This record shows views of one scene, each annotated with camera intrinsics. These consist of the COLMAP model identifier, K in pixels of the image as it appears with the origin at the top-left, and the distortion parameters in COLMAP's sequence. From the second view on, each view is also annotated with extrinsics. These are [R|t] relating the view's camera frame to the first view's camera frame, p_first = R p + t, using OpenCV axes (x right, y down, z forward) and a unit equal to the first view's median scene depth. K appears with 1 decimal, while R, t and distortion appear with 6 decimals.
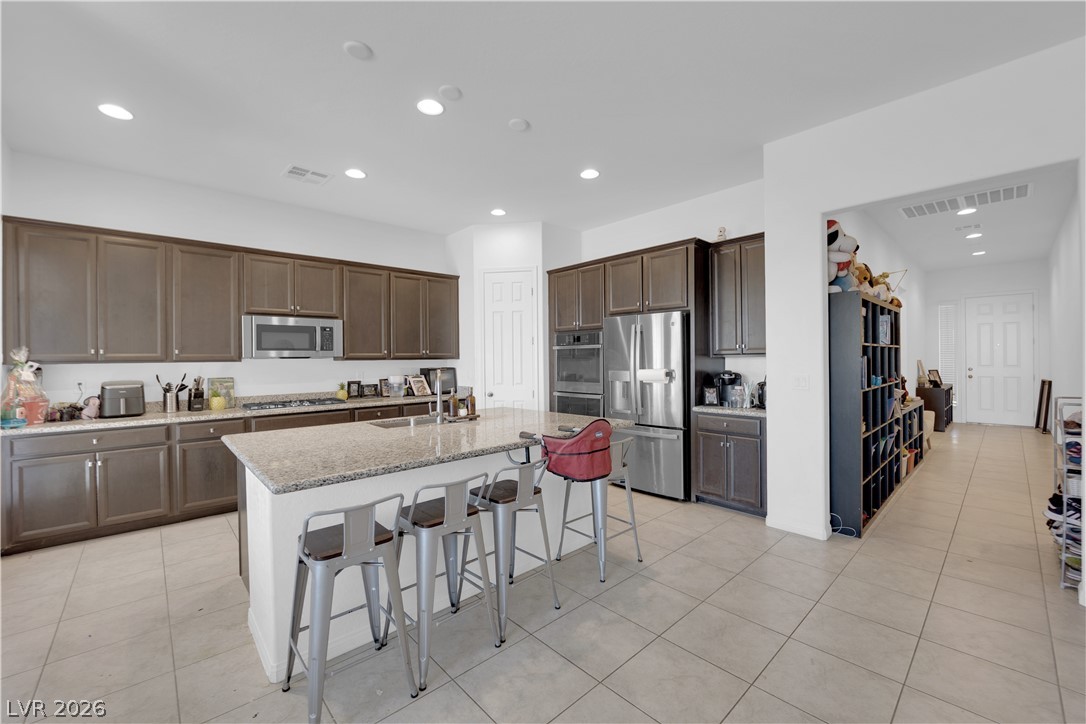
lens RADIAL K [[434.8, 0, 539.5], [0, 434.8, 360.6], [0, 0, 1]] dist [-0.009117, -0.003761]
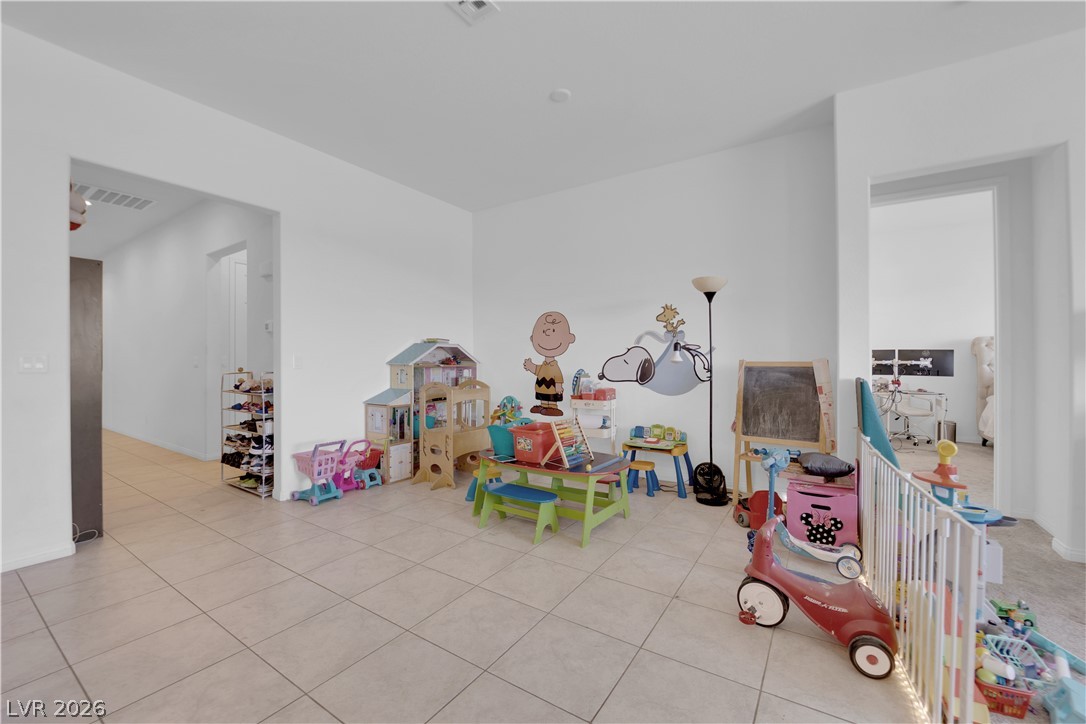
lens RADIAL K [[434.8, 0, 545.5], [0, 434.8, 359.4], [0, 0, 1]] dist [-0.009117, -0.003761]
pose [[-0.250641, 0.013493, 0.967986, -0.291911], [0.011457, 0.999874, -0.010971, 0.051863], [-0.968012, 0.008341, -0.250764, 0.268443]]
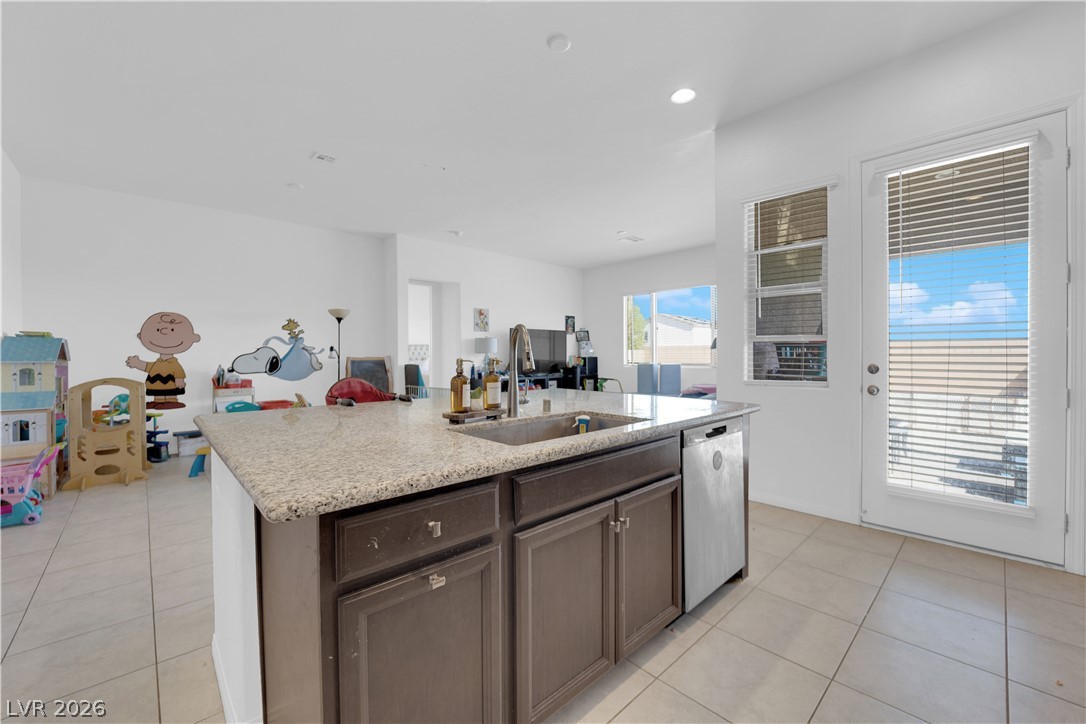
lens RADIAL K [[434.8, 0, 538.6], [0, 434.8, 354.5], [0, 0, 1]] dist [-0.009117, -0.003761]
pose [[-0.999751, 0.016580, -0.014955, -0.205067], [0.016519, 0.999855, 0.004218, 0.045279], [0.015022, 0.003970, -0.999879, 1.249476]]
